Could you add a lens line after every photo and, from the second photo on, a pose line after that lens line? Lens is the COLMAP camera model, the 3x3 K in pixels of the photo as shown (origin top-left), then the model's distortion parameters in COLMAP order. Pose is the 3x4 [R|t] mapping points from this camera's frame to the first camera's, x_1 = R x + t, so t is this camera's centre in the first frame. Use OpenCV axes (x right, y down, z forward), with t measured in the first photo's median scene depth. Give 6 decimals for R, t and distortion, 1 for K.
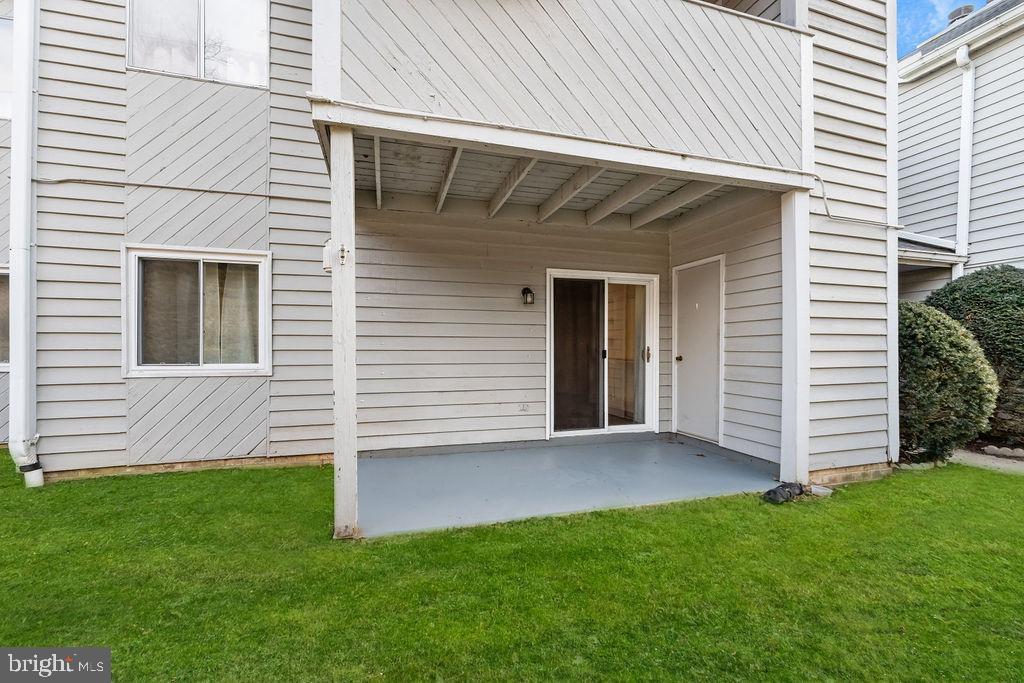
lens RADIAL K [[436.6, 0, 510.6], [0, 436.6, 345.7], [0, 0, 1]] dist [-0.002621, -0.000415]
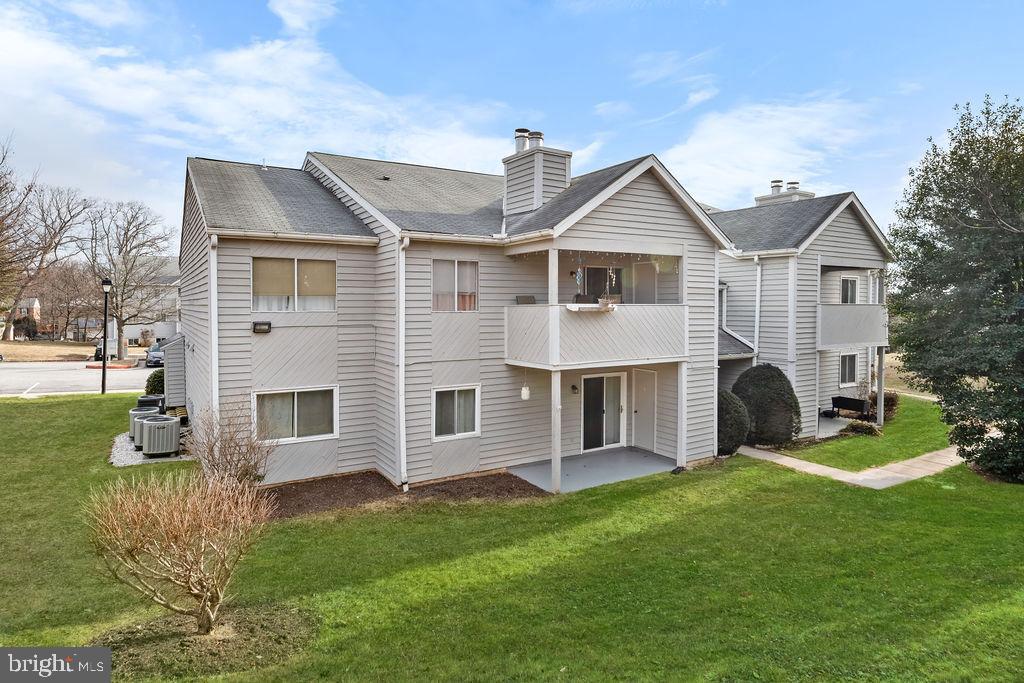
lens RADIAL K [[572.6, 0, 510.9], [0, 572.6, 312.3], [0, 0, 1]] dist [-0.006310, -0.001550]
pose [[0.967481, -0.003664, 0.252917, -1.157165], [0.000317, 0.999912, 0.013271, -0.627914], [-0.252943, -0.012759, 0.967397, -1.962901]]
